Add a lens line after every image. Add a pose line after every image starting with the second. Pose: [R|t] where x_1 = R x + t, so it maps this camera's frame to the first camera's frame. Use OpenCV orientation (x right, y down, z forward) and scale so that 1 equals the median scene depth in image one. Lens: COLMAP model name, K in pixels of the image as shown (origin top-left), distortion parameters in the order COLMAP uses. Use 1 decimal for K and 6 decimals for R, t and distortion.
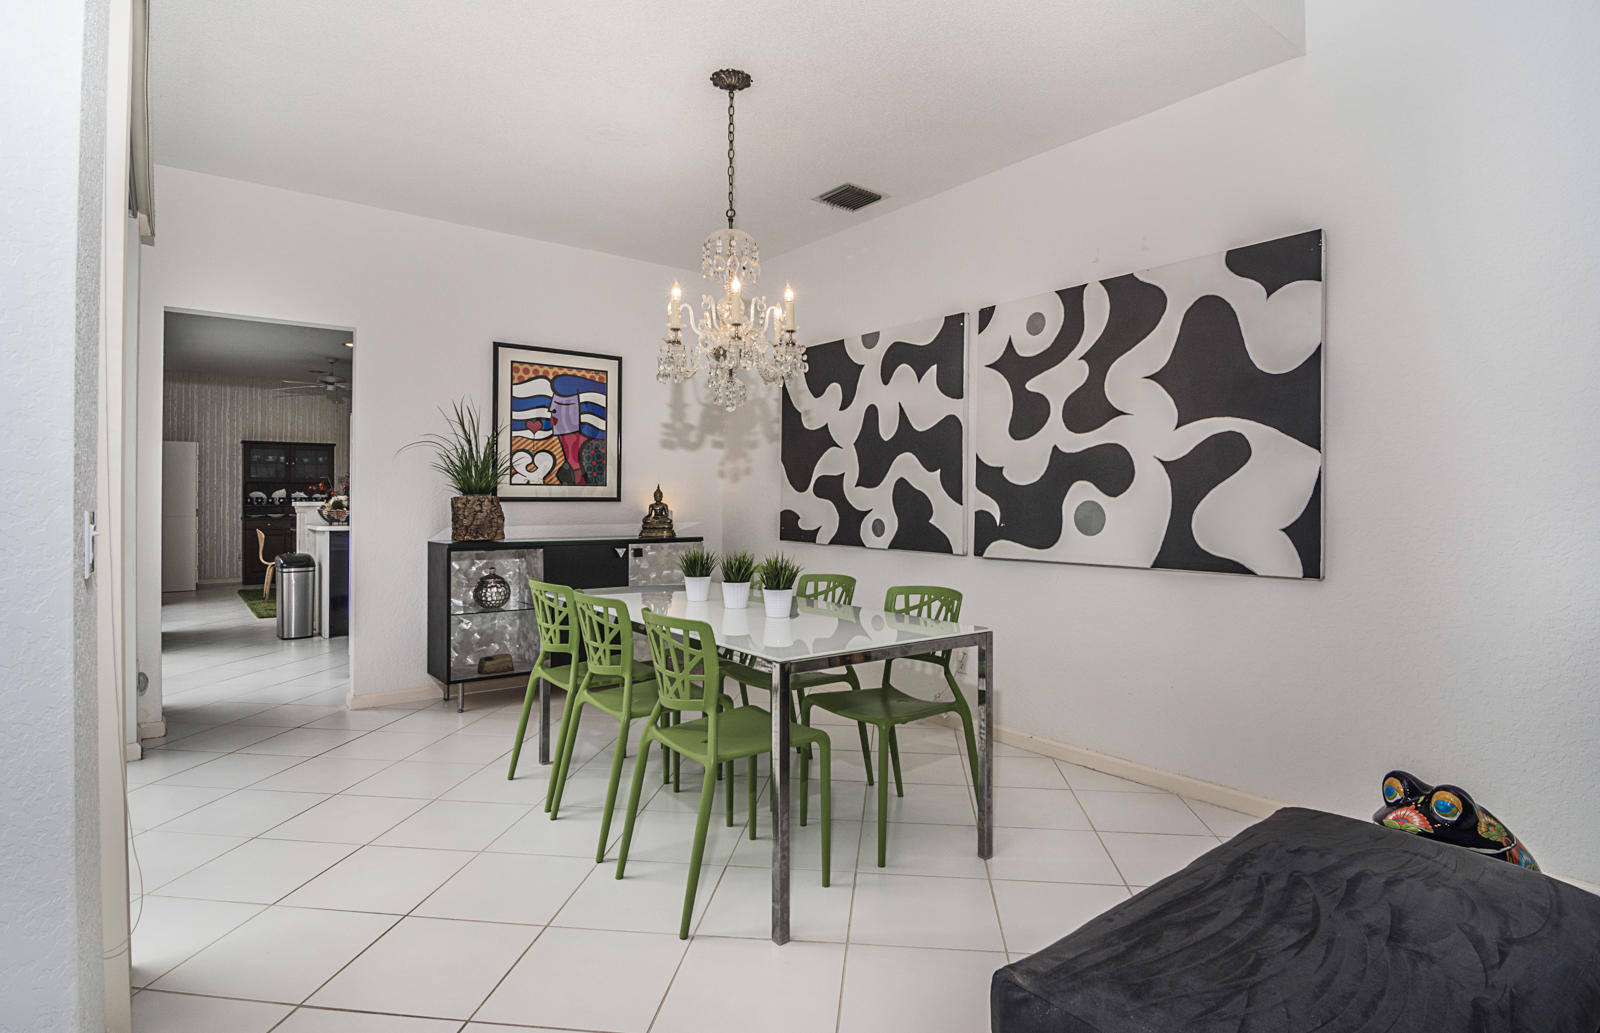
lens RADIAL K [[822.6, 0, 797.8], [0, 822.6, 490.1], [0, 0, 1]] dist [-0.016144, -0.001548]
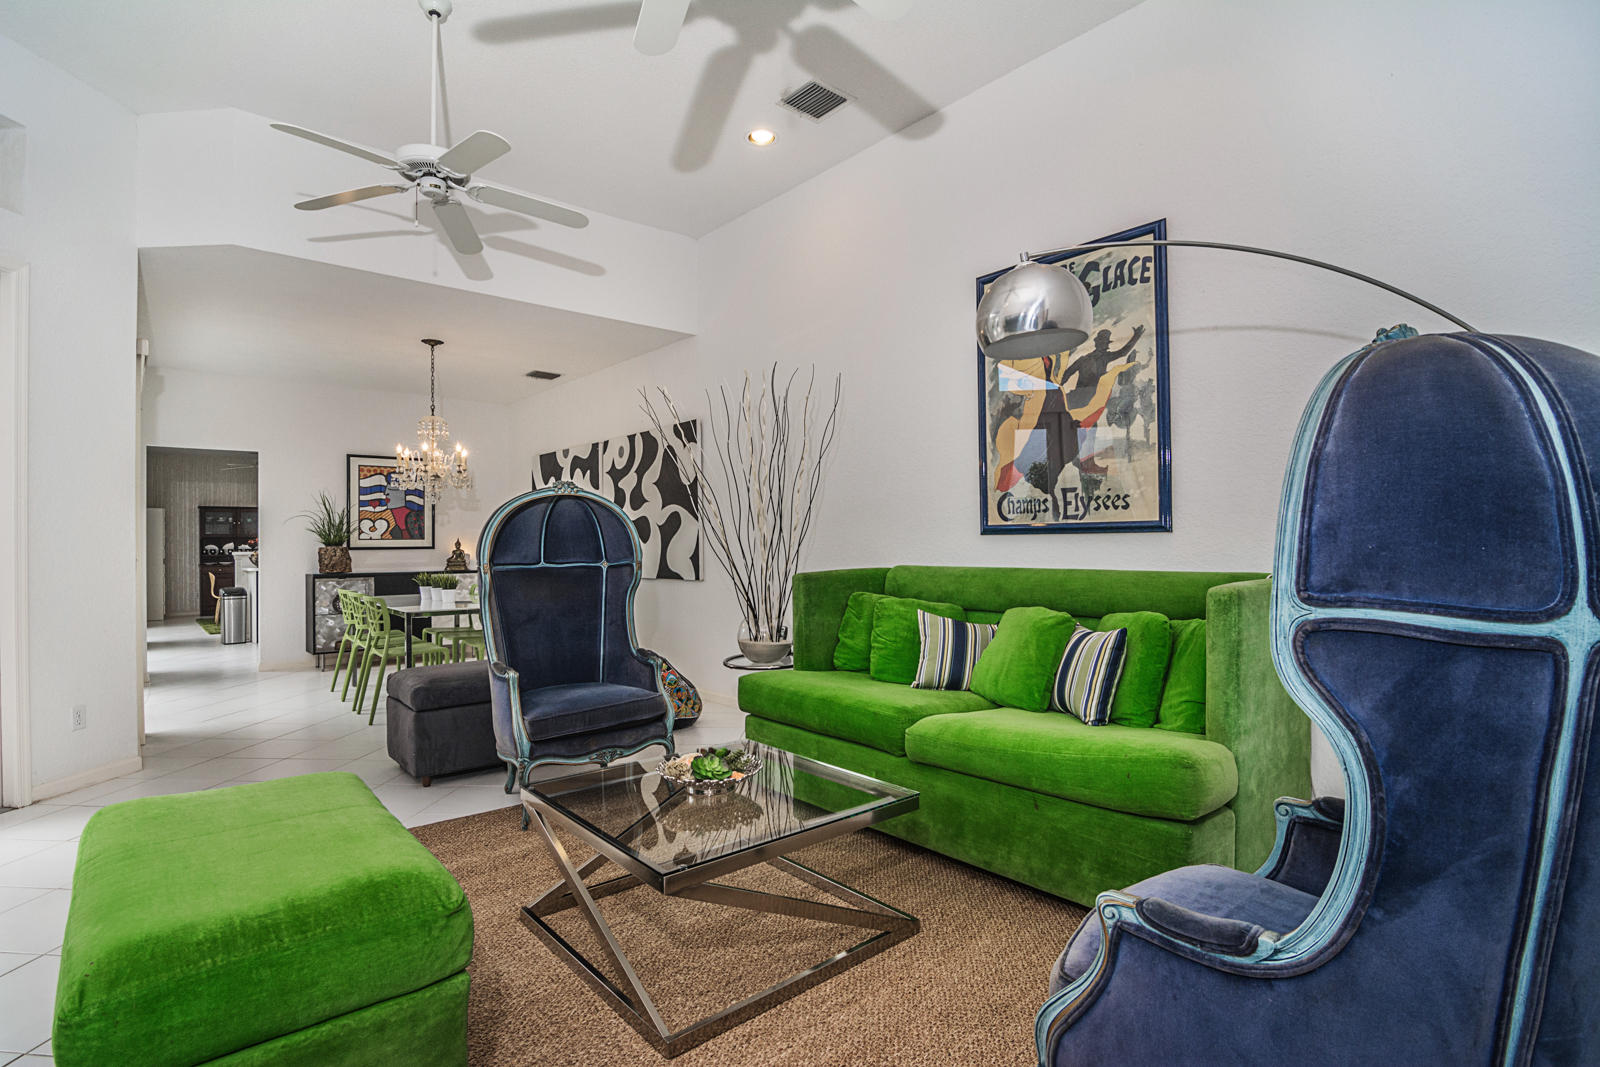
lens RADIAL K [[787.7, 0, 800.0], [0, 787.7, 533.5], [0, 0, 1]] dist [-0.023116, -0.000504]
pose [[0.998472, -0.011916, 0.053958, 0.451706], [0.012061, 0.999924, -0.002363, -0.004263], [-0.053926, 0.003010, 0.998540, -0.622356]]
